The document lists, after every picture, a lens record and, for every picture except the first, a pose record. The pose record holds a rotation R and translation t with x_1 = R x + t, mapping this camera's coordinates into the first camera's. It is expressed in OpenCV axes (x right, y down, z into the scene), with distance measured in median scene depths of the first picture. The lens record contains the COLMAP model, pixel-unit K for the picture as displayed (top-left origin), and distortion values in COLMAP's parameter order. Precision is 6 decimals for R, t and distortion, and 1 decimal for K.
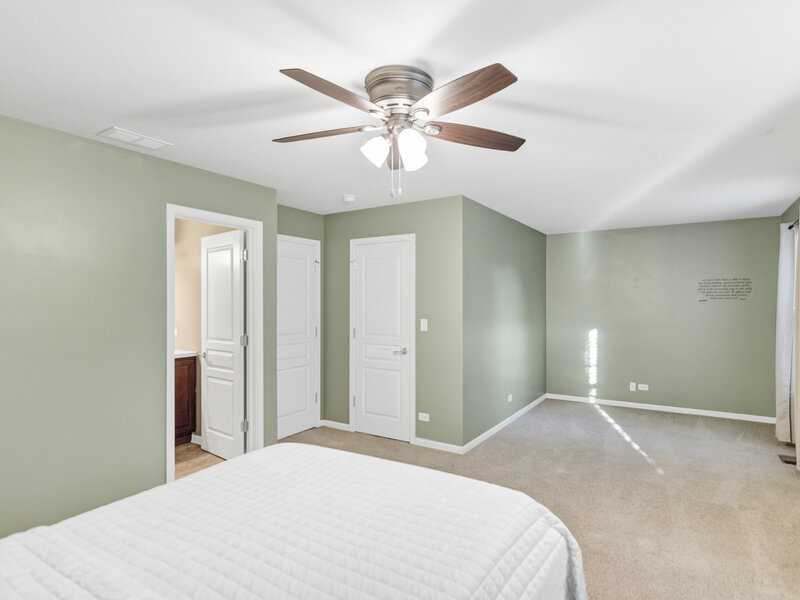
lens RADIAL K [[453.9, 0, 407.2], [0, 453.9, 298.0], [0, 0, 1]] dist [-0.004632, -0.002117]
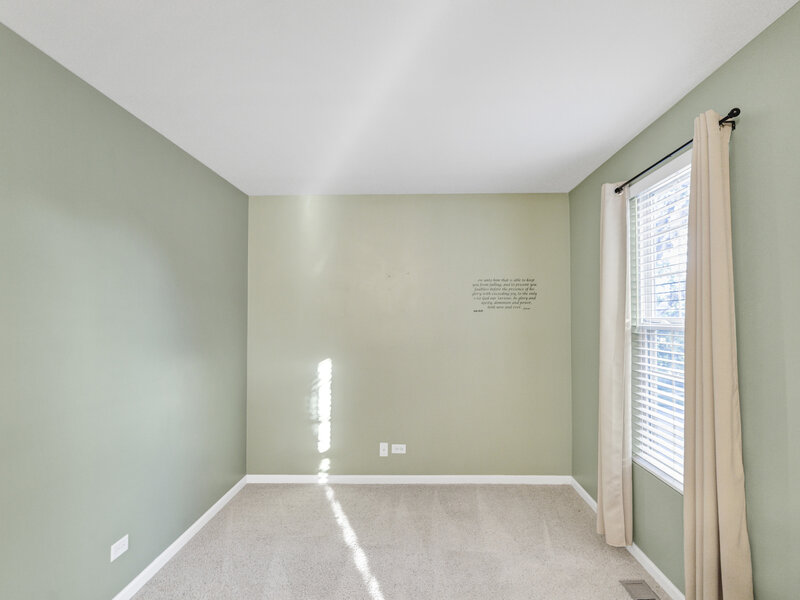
lens RADIAL K [[453.9, 0, 401.7], [0, 453.9, 302.4], [0, 0, 1]] dist [-0.004632, -0.002117]
pose [[0.868761, 0.009788, 0.495134, 0.208077], [0.001126, 0.999763, -0.021739, 0.007094], [-0.495230, 0.019443, 0.868544, 0.442168]]
